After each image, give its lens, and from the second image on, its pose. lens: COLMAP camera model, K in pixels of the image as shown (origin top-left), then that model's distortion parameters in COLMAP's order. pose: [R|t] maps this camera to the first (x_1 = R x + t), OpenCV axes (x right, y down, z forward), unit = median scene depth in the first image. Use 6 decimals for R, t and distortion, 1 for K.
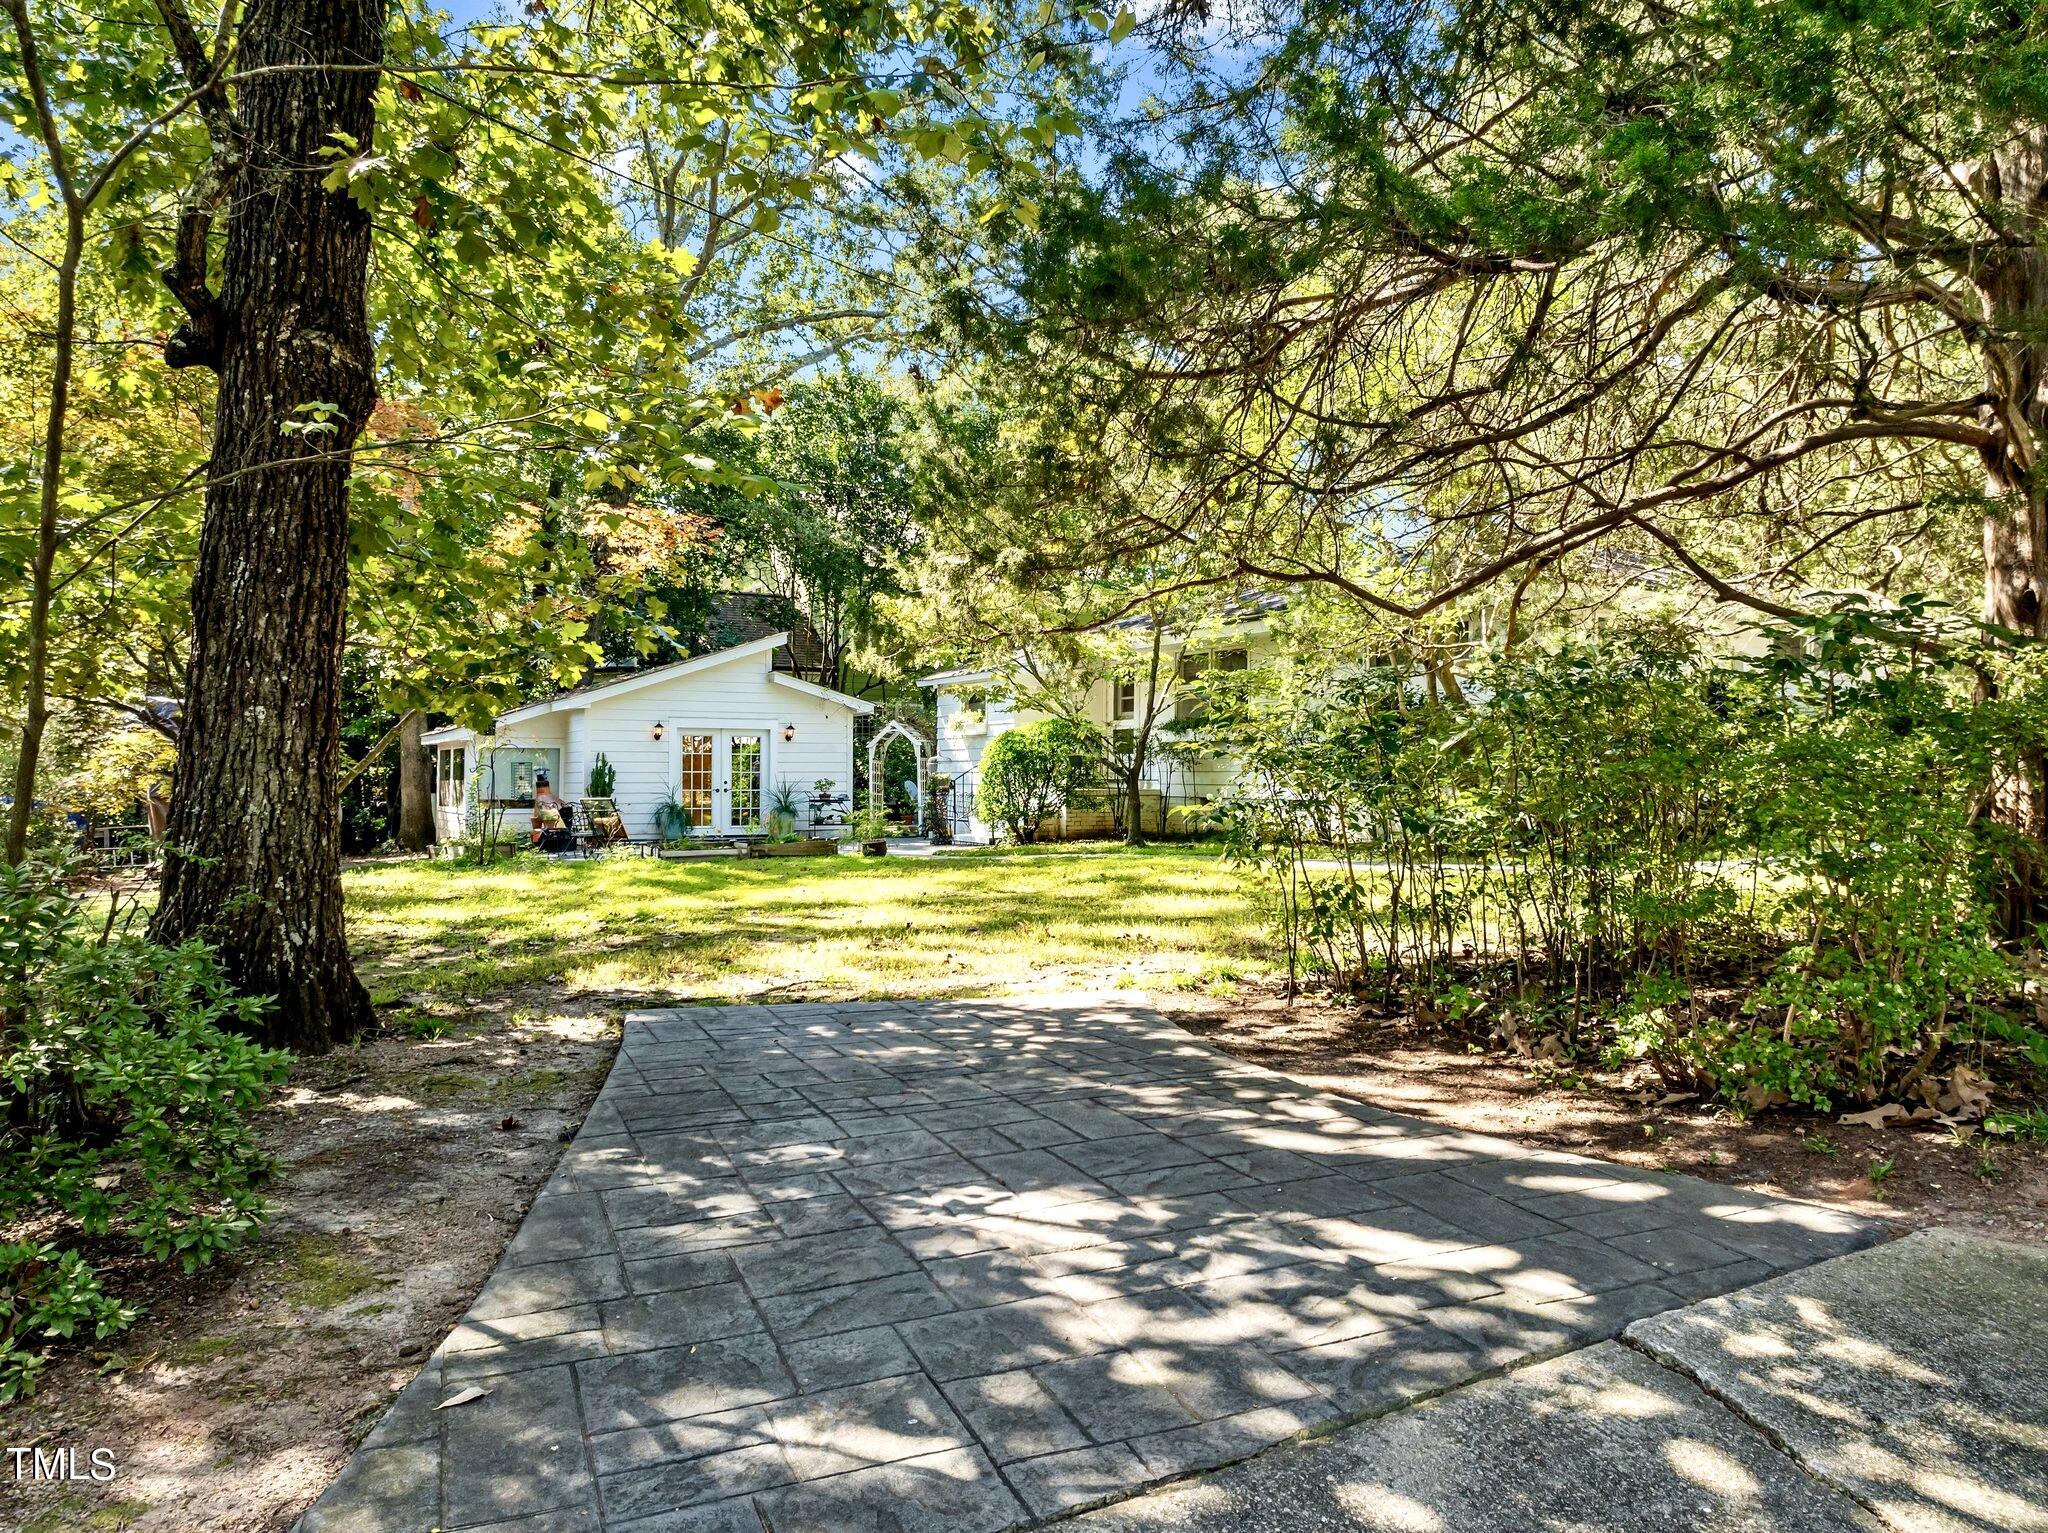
lens RADIAL K [[1435.5, 0, 1021.5], [0, 1435.5, 739.1], [0, 0, 1]] dist [-0.007936, -0.001192]
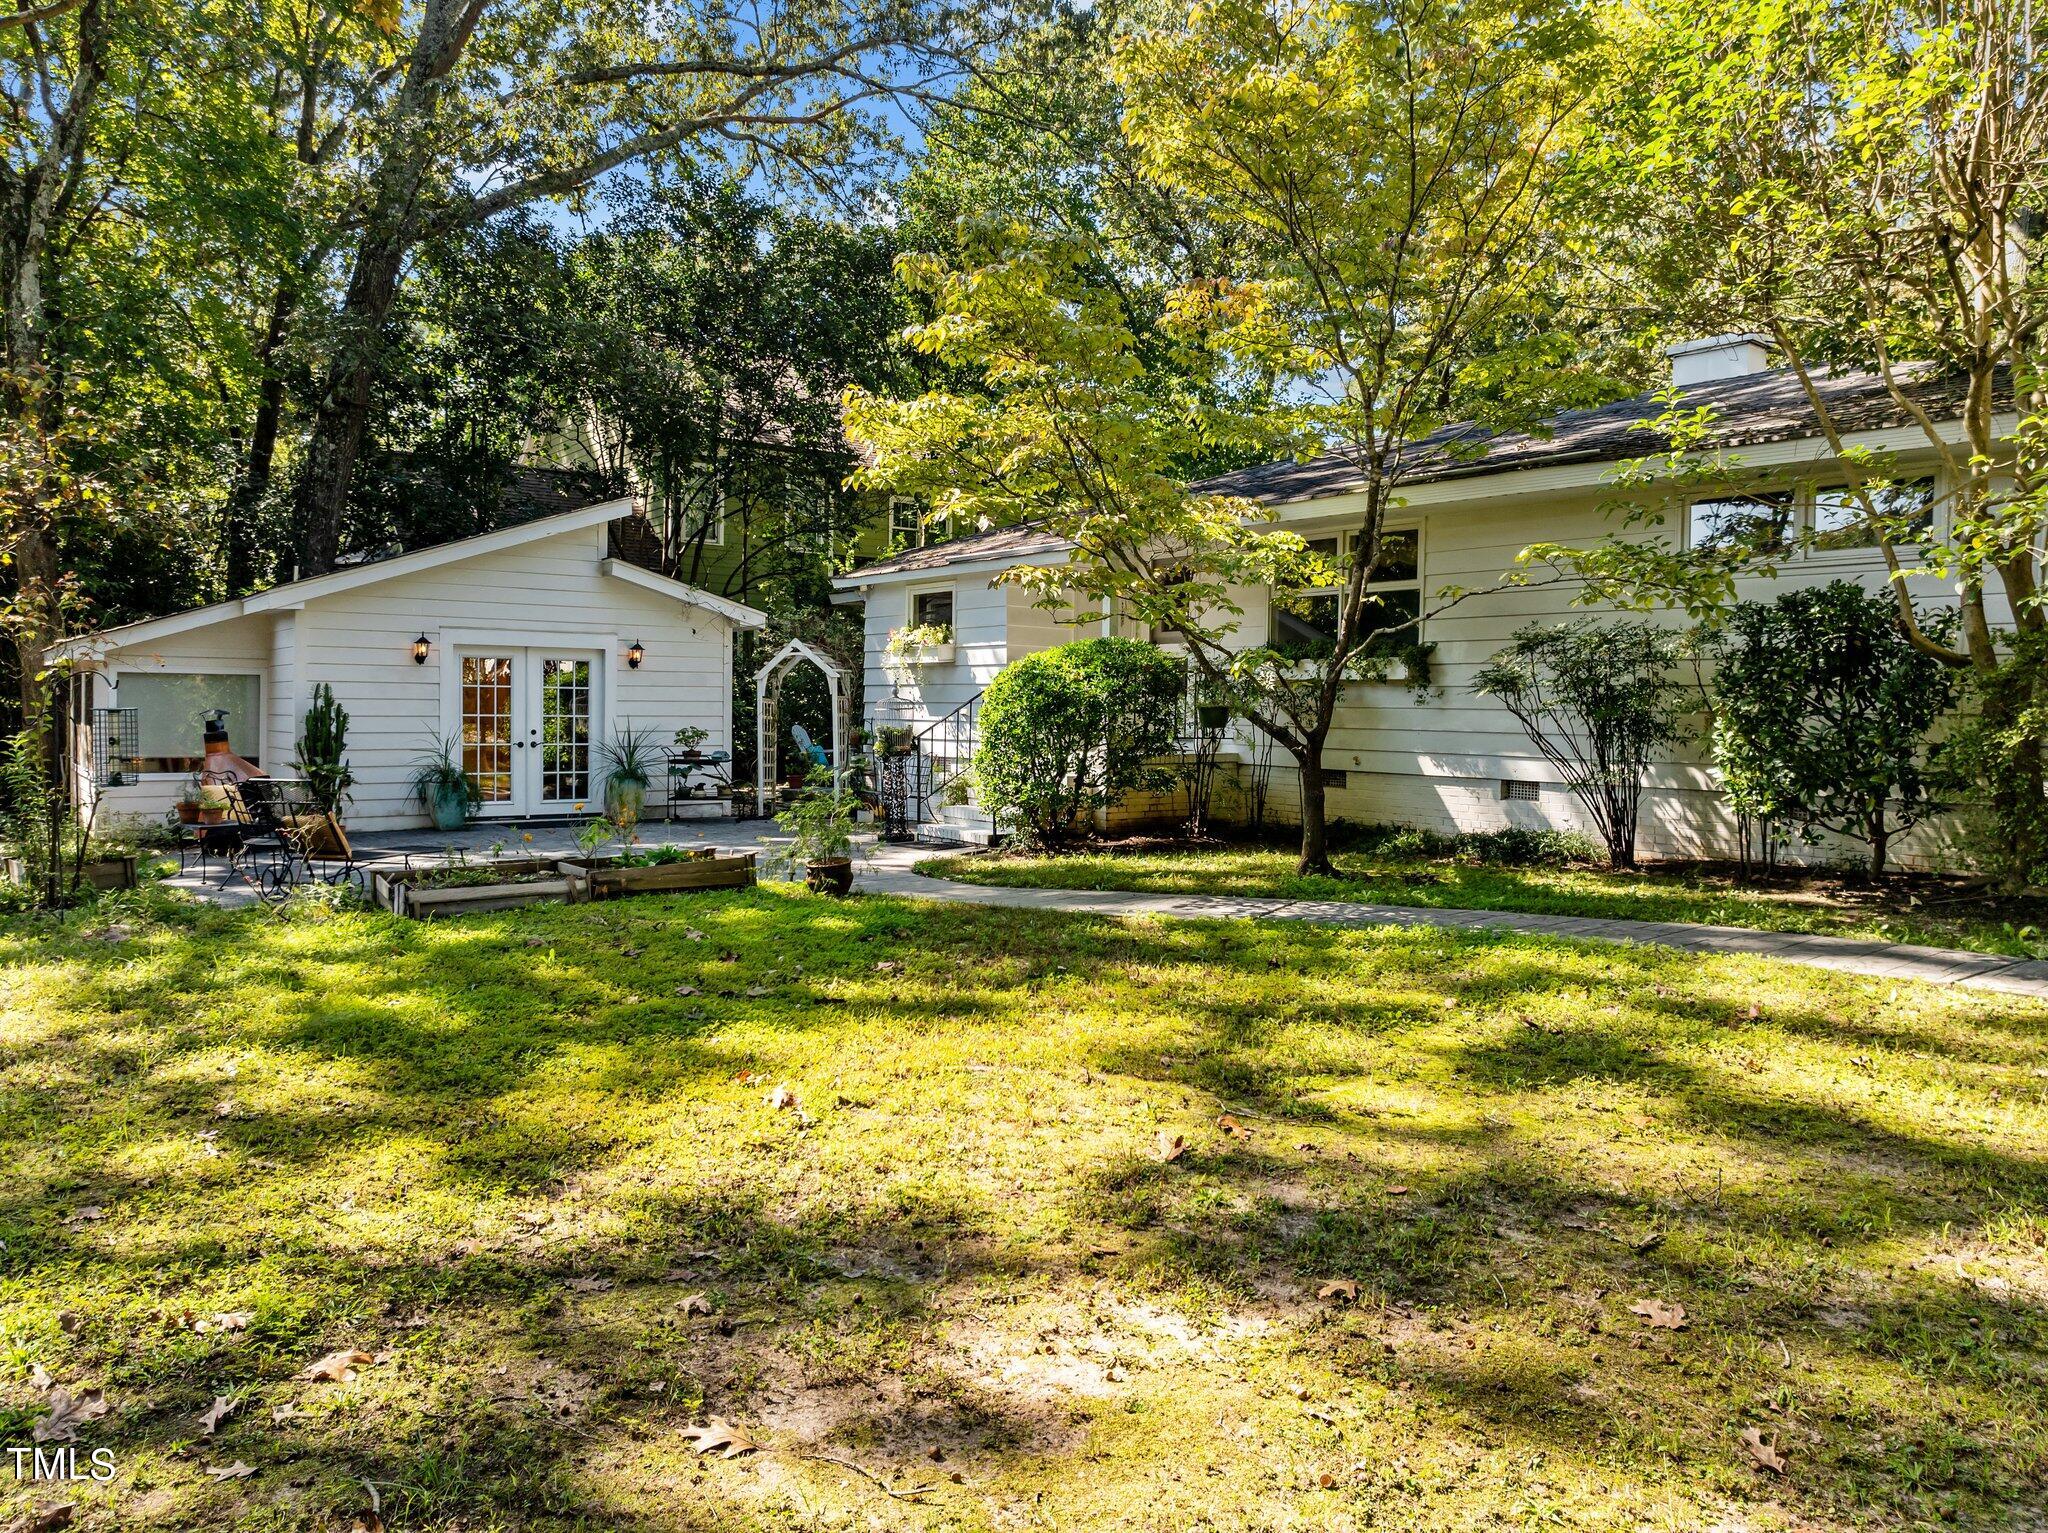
lens RADIAL K [[1434.9, 0, 1024.0], [0, 1434.9, 766.5], [0, 0, 1]] dist [-0.007696, -0.110575]
pose [[0.991038, 0.007303, 0.133383, -0.075377], [-0.016511, 0.997545, 0.068058, -0.001204], [-0.132558, -0.069651, 0.988725, 0.343279]]
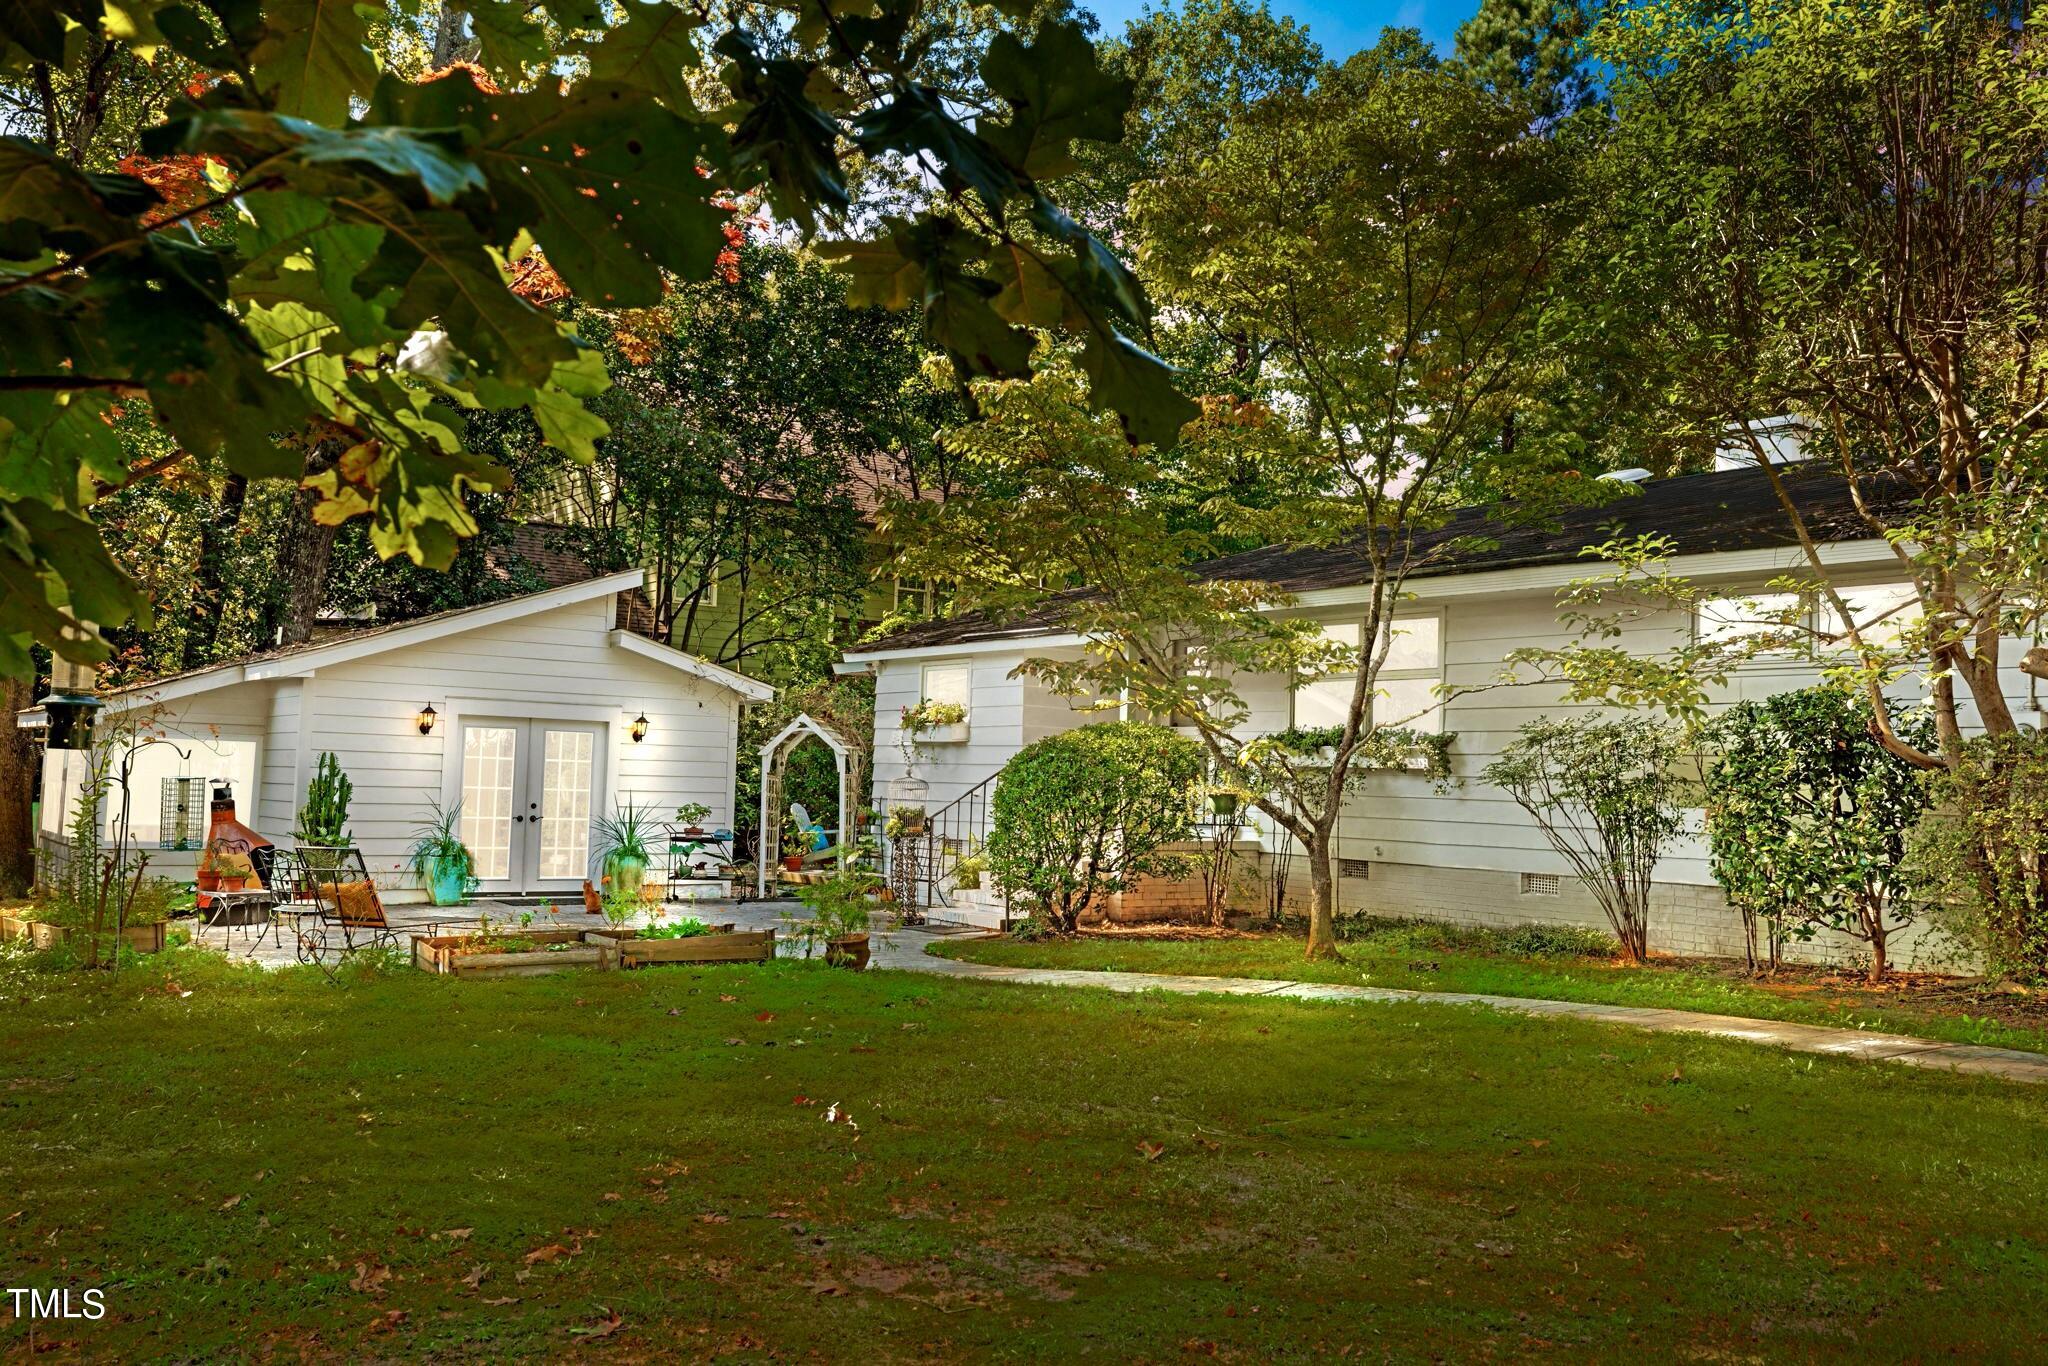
lens RADIAL K [[1691.3, 0, 981.3], [0, 1691.3, 689.3], [0, 0, 1]] dist [0.016489, 0.003727]
pose [[0.994594, 0.036371, 0.097262, -0.087299], [-0.033695, 0.999011, -0.029018, -0.005079], [-0.098221, 0.025584, 0.994836, 0.255970]]
